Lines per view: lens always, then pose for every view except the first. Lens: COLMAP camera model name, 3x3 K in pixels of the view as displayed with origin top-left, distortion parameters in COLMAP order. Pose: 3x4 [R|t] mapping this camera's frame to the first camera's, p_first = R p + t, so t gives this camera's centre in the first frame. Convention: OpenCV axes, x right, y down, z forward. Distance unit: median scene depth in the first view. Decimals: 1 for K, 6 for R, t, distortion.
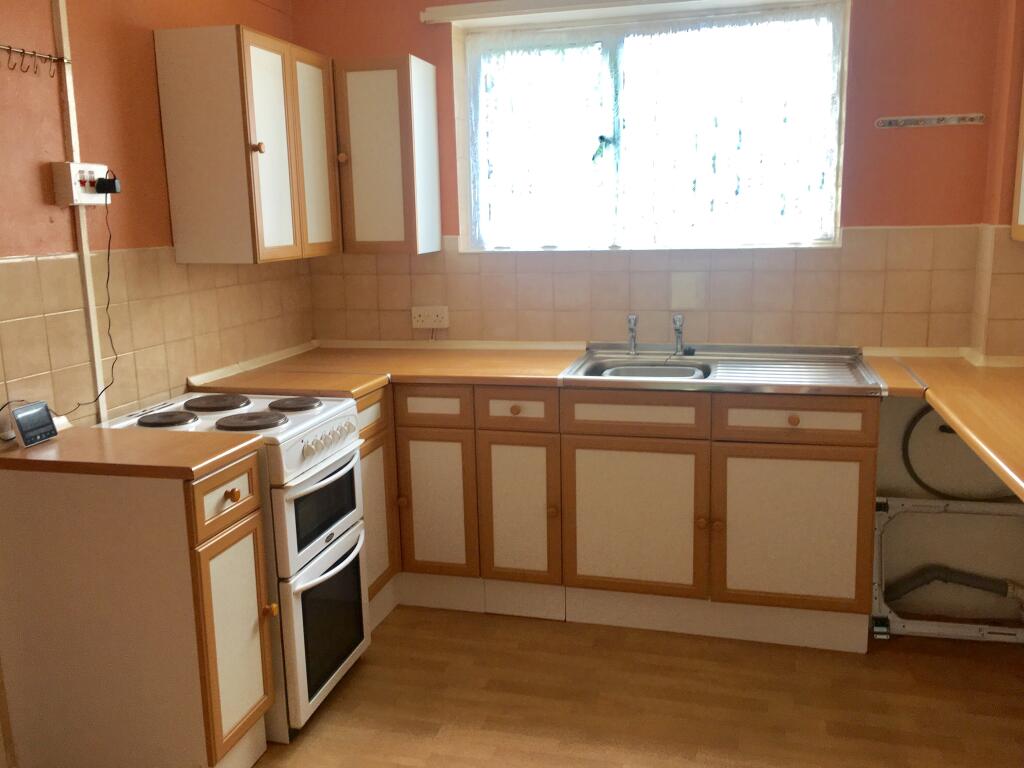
lens RADIAL K [[867.0, 0, 512.1], [0, 867.0, 379.9], [0, 0, 1]] dist [0.044674, -0.072299]
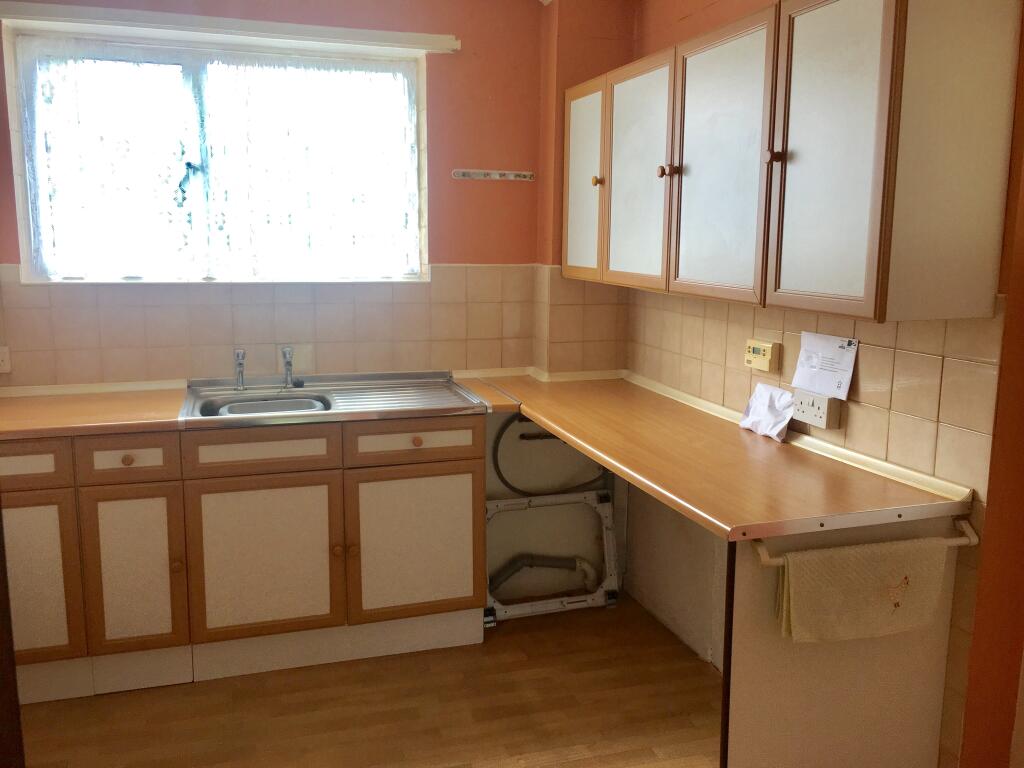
lens RADIAL K [[867.0, 0, 515.2], [0, 867.0, 376.9], [0, 0, 1]] dist [0.044674, -0.072299]
pose [[0.838471, -0.054341, 0.542230, -0.141448], [0.071797, 0.997358, -0.011070, -0.011985], [-0.540196, 0.048213, 0.840157, 0.019445]]
